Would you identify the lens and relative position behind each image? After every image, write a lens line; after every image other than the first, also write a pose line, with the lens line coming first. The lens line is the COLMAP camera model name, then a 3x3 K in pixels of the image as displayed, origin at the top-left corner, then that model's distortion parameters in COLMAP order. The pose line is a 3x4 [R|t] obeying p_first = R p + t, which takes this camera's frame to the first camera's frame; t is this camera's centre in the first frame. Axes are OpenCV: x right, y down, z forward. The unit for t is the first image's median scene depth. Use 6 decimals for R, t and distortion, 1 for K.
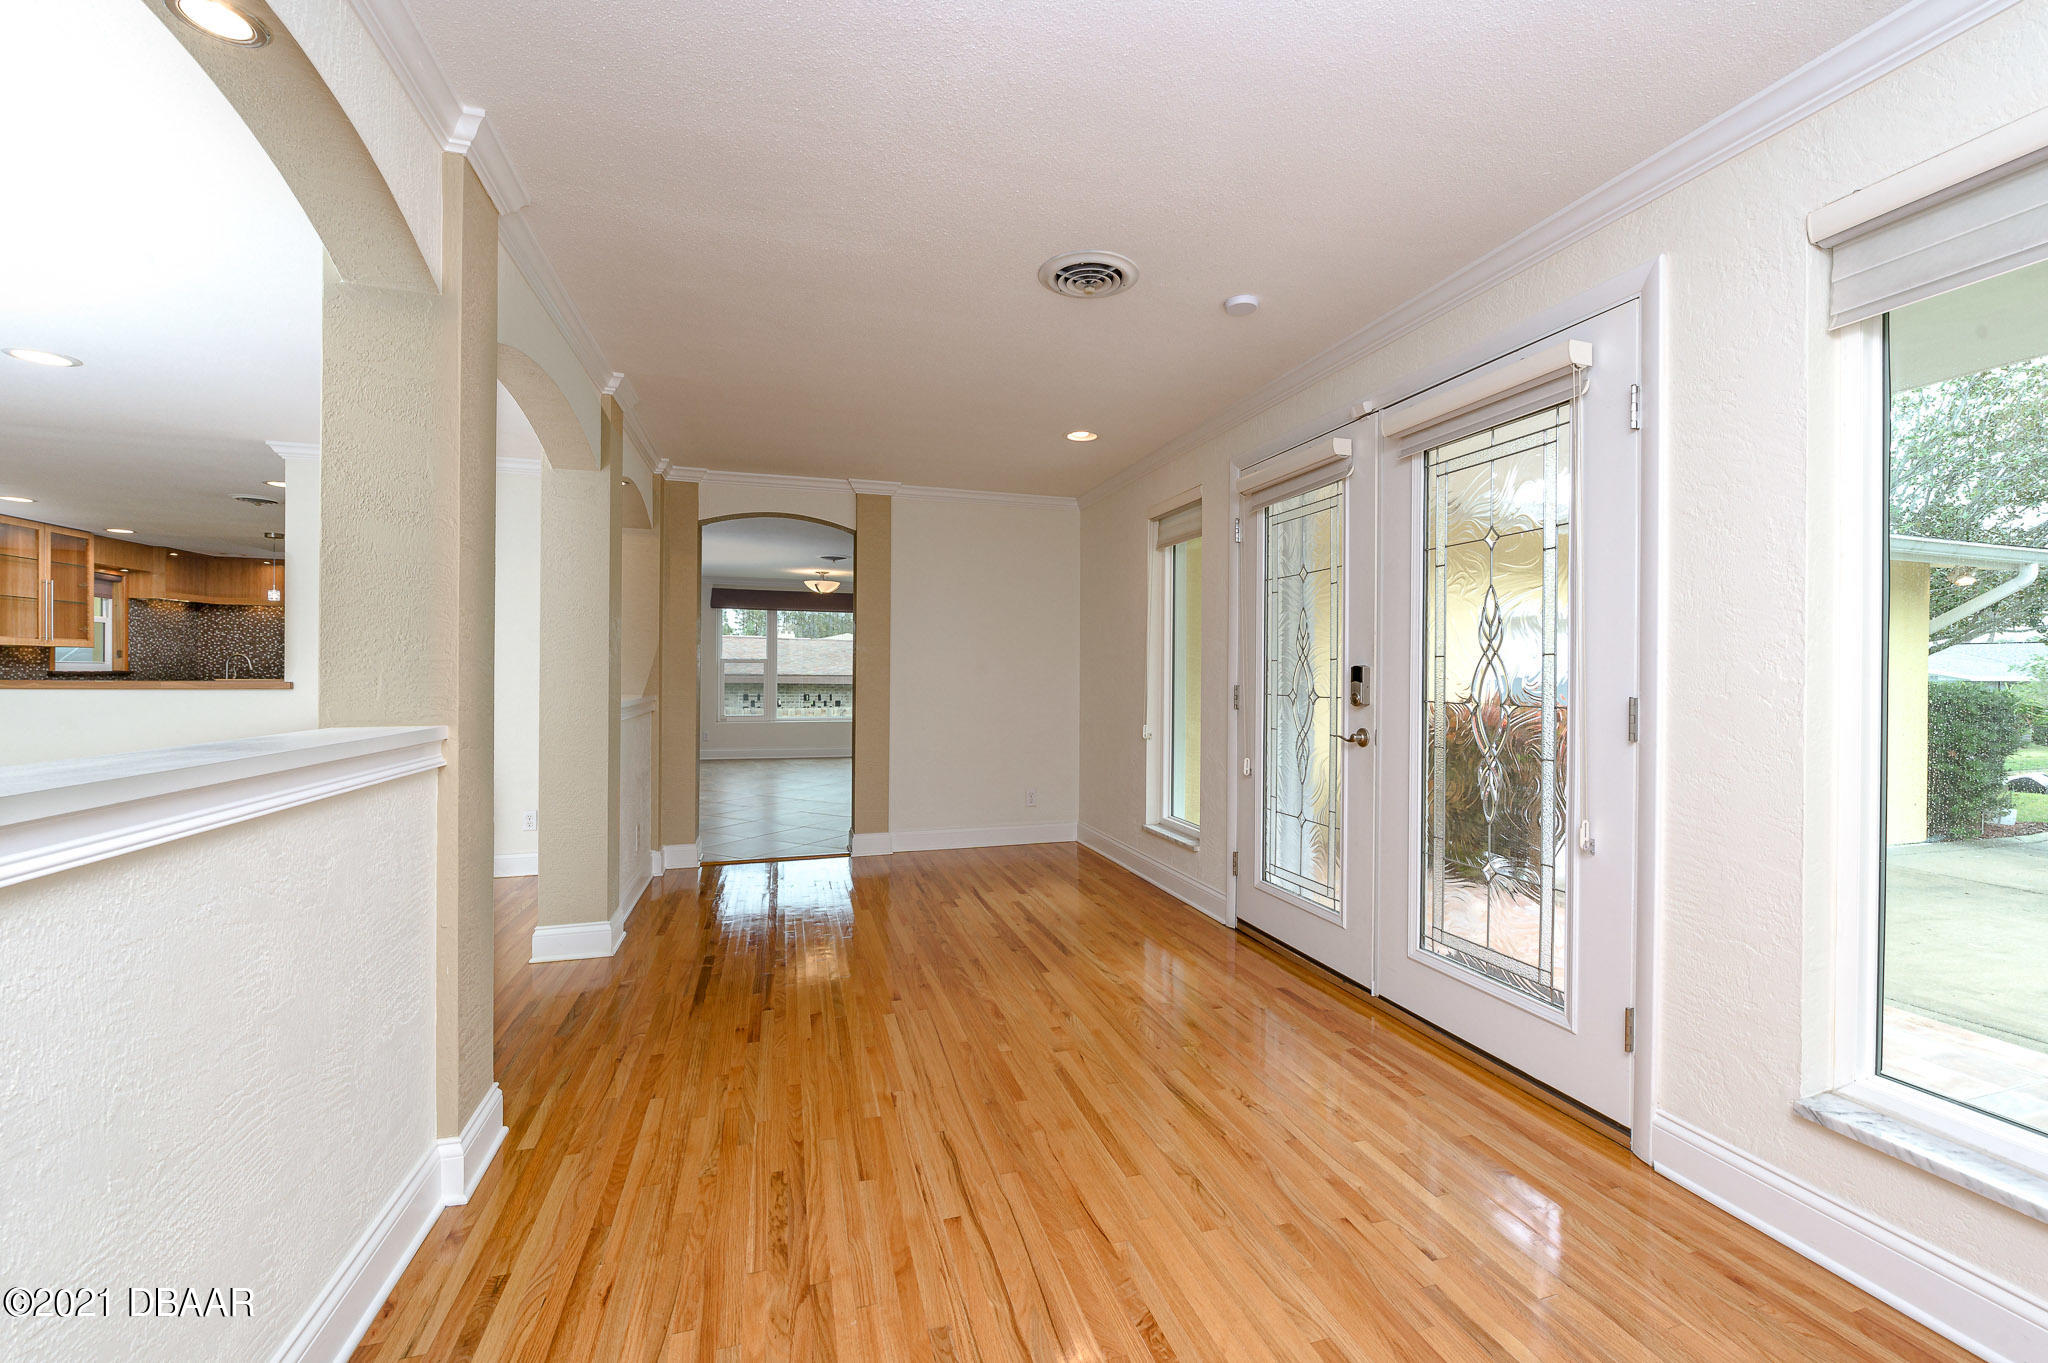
lens RADIAL K [[819.6, 0, 1031.3], [0, 819.6, 675.5], [0, 0, 1]] dist [0.012045, -0.009604]
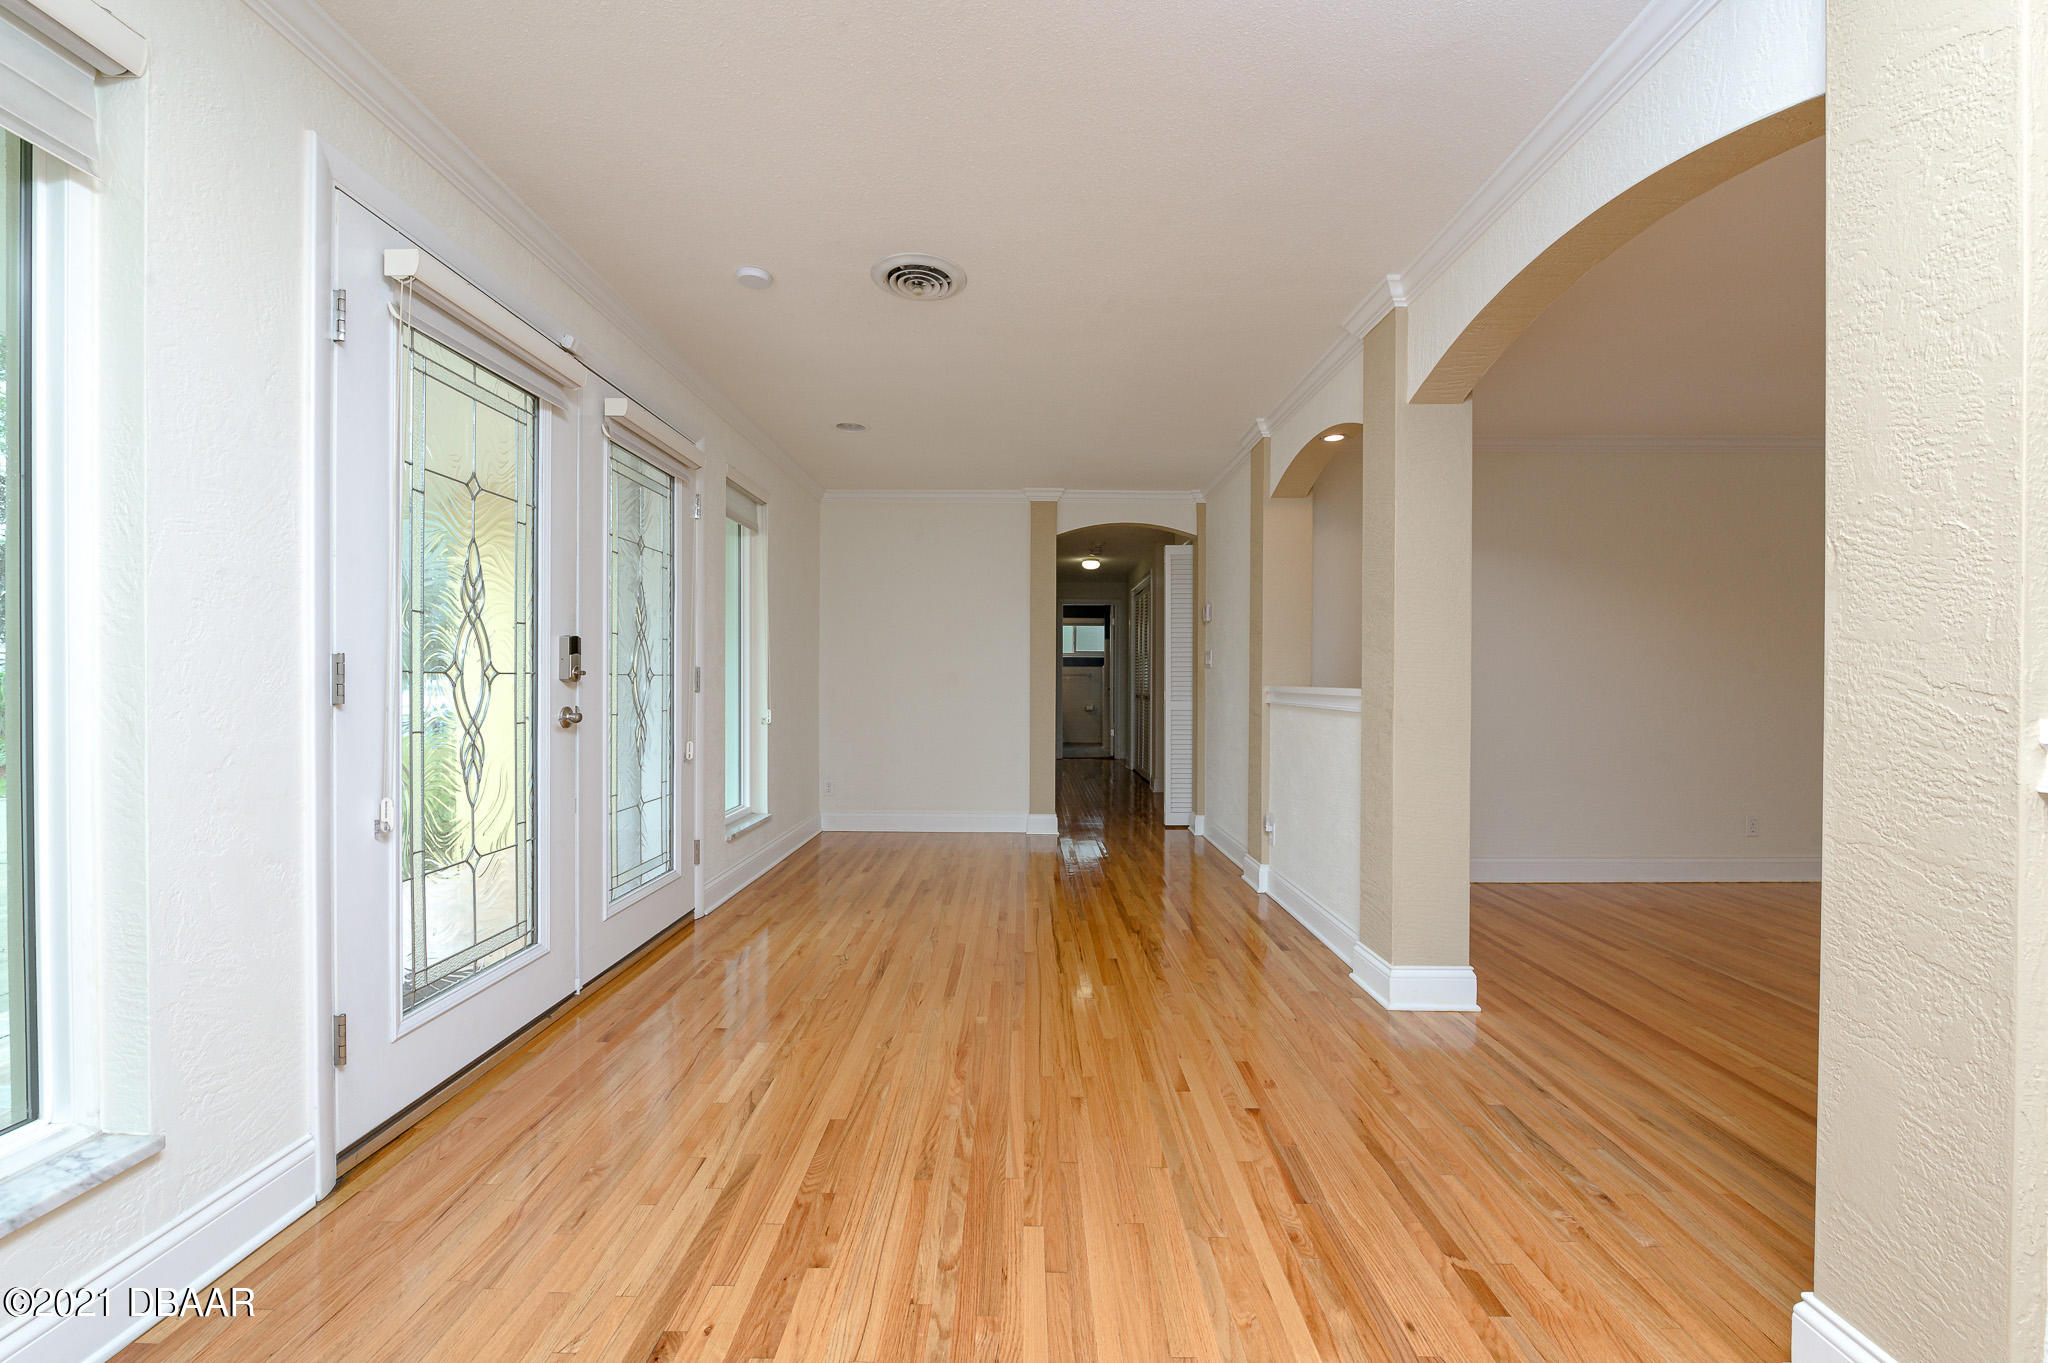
lens RADIAL K [[819.6, 0, 1031.3], [0, 819.6, 675.5], [0, 0, 1]] dist [0.012045, -0.009604]
pose [[-0.960124, -0.012438, 0.279296, -0.302626], [-0.012842, 0.999917, 0.000385, 0.022387], [-0.279278, -0.003217, -0.960205, 1.603638]]
